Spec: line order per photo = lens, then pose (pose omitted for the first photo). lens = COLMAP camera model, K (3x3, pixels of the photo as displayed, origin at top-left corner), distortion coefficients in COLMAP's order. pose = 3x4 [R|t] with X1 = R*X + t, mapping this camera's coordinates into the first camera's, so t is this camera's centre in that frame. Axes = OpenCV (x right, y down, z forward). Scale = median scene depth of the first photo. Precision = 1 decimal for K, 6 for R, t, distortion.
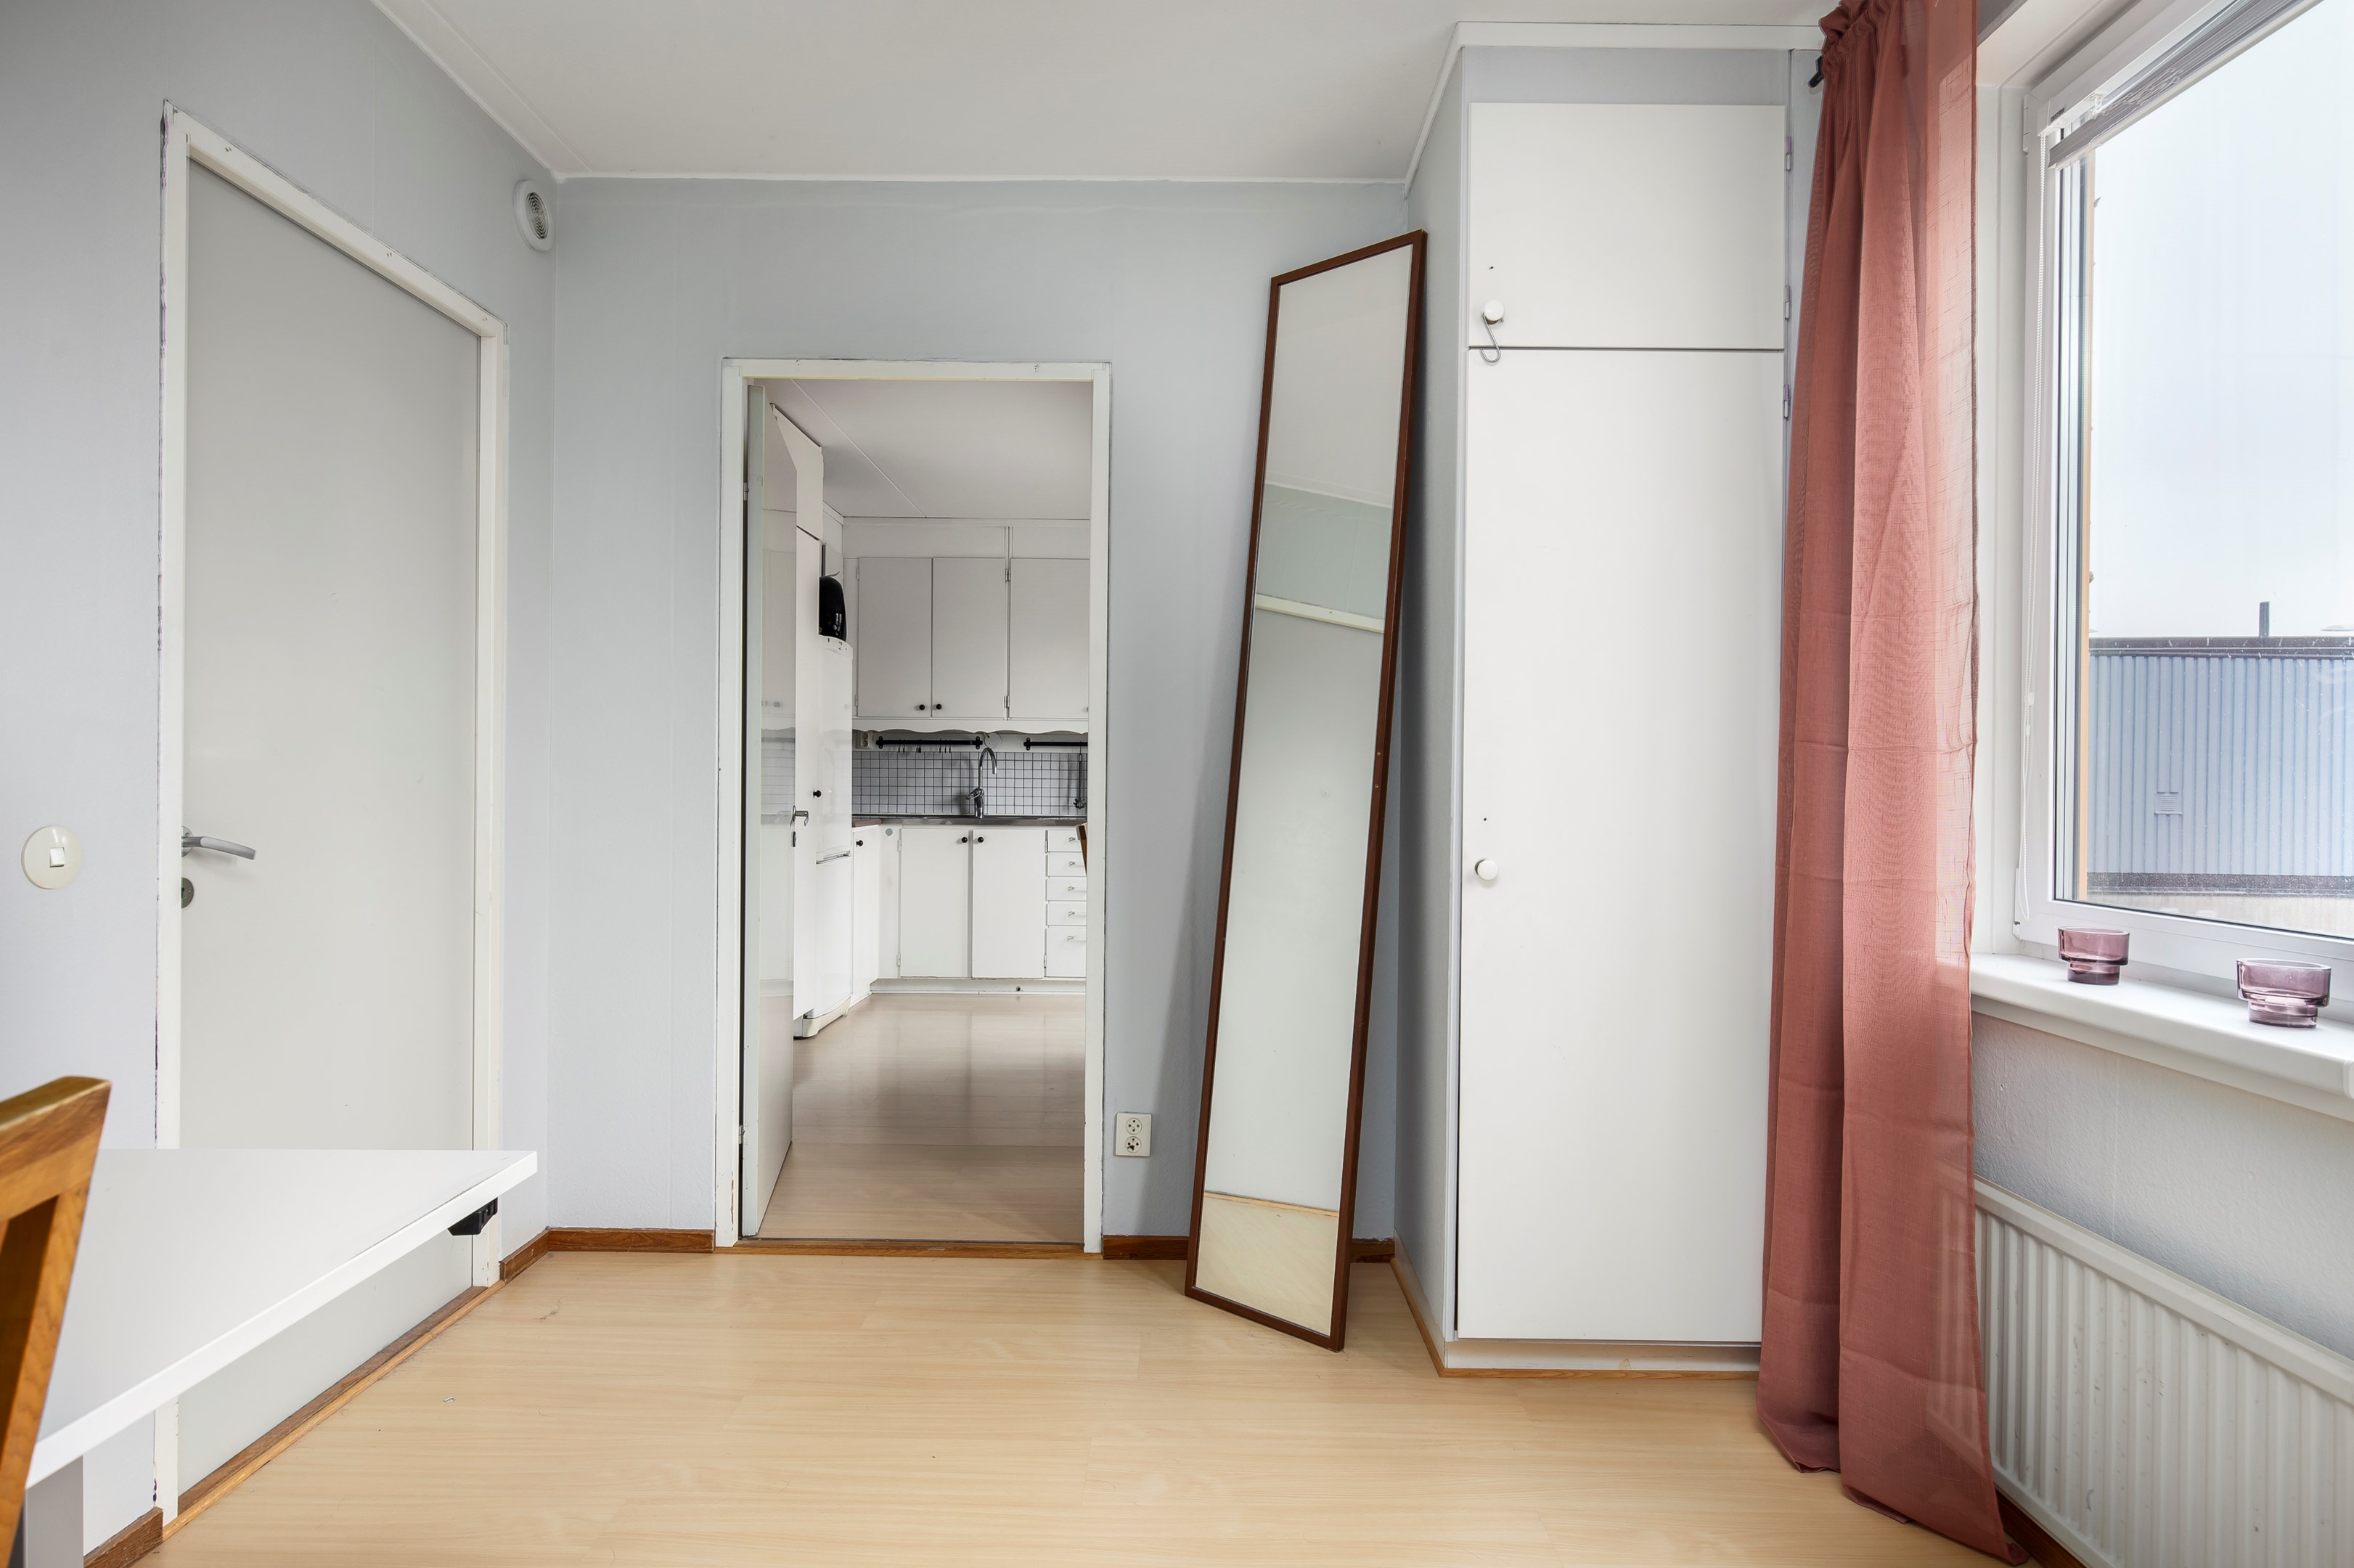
lens RADIAL K [[1312.6, 0, 1191.8], [0, 1312.6, 798.0], [0, 0, 1]] dist [-0.002671, -0.000051]
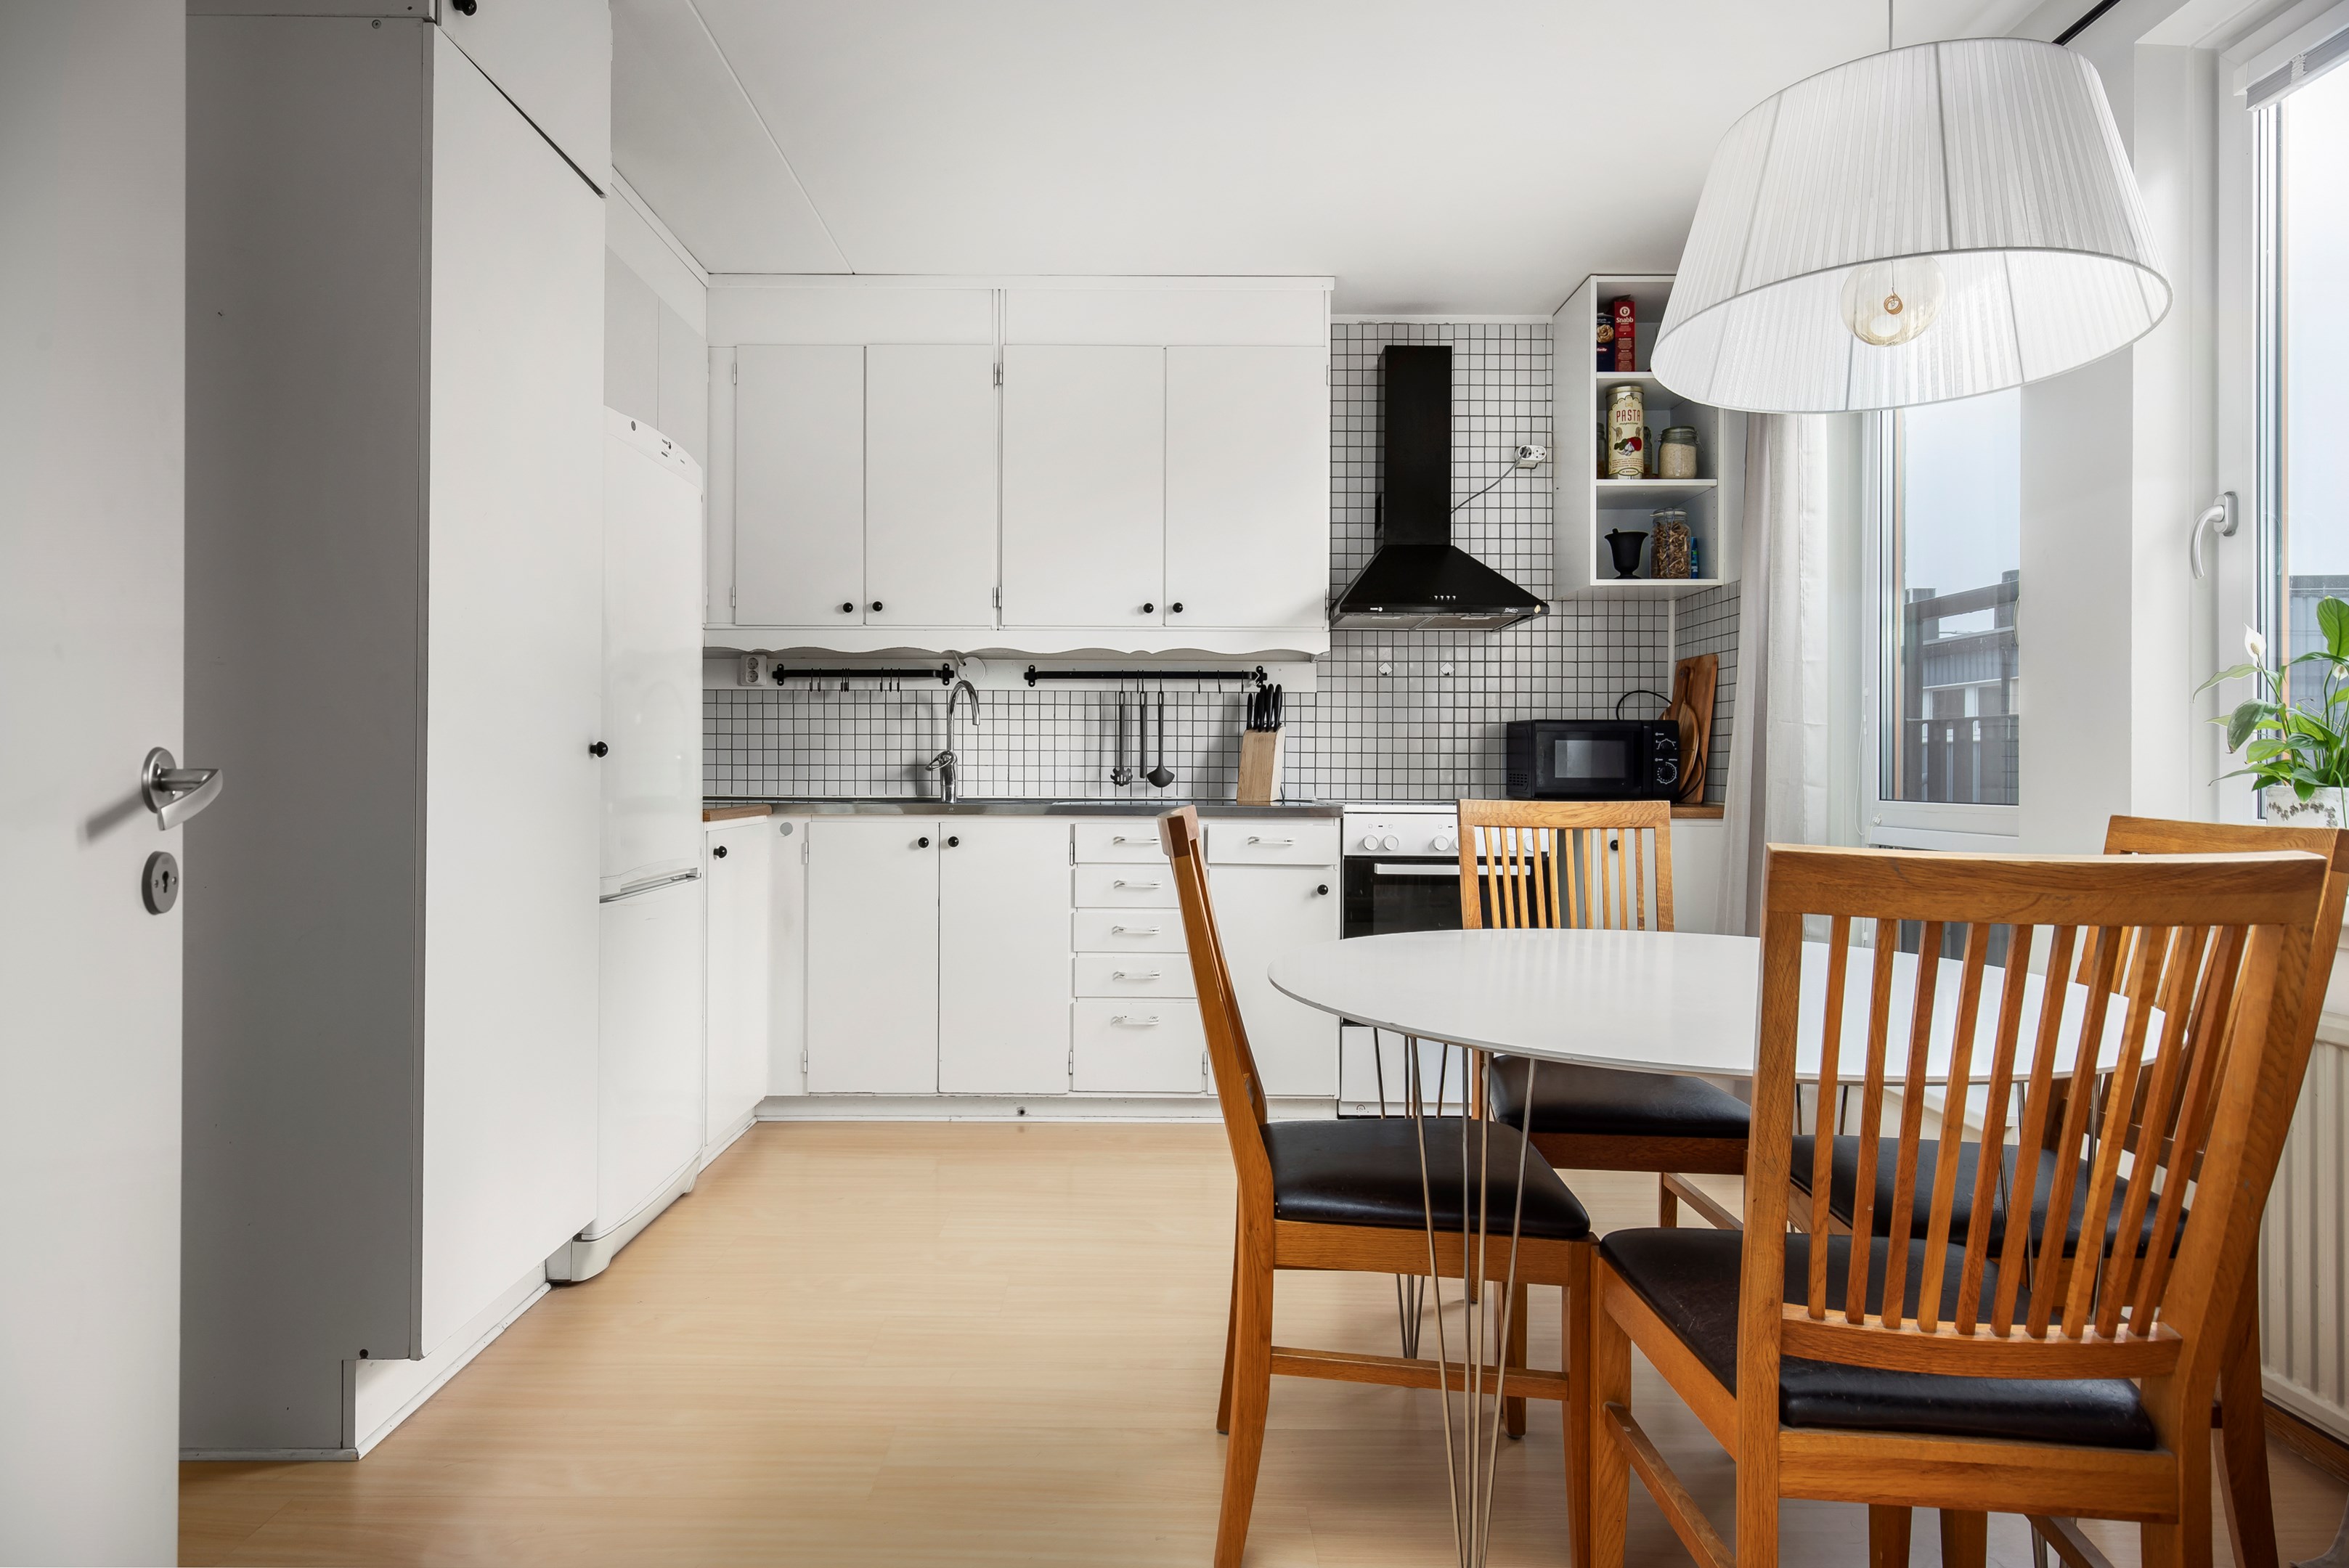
lens RADIAL K [[1309.5, 0, 1155.5], [0, 1309.5, 762.2], [0, 0, 1]] dist [-0.002671, -0.000051]
pose [[0.999973, -0.007278, -0.000223, -0.070123], [0.007273, 0.999848, -0.015822, 0.007168], [0.000338, 0.015820, 0.999875, 0.418841]]
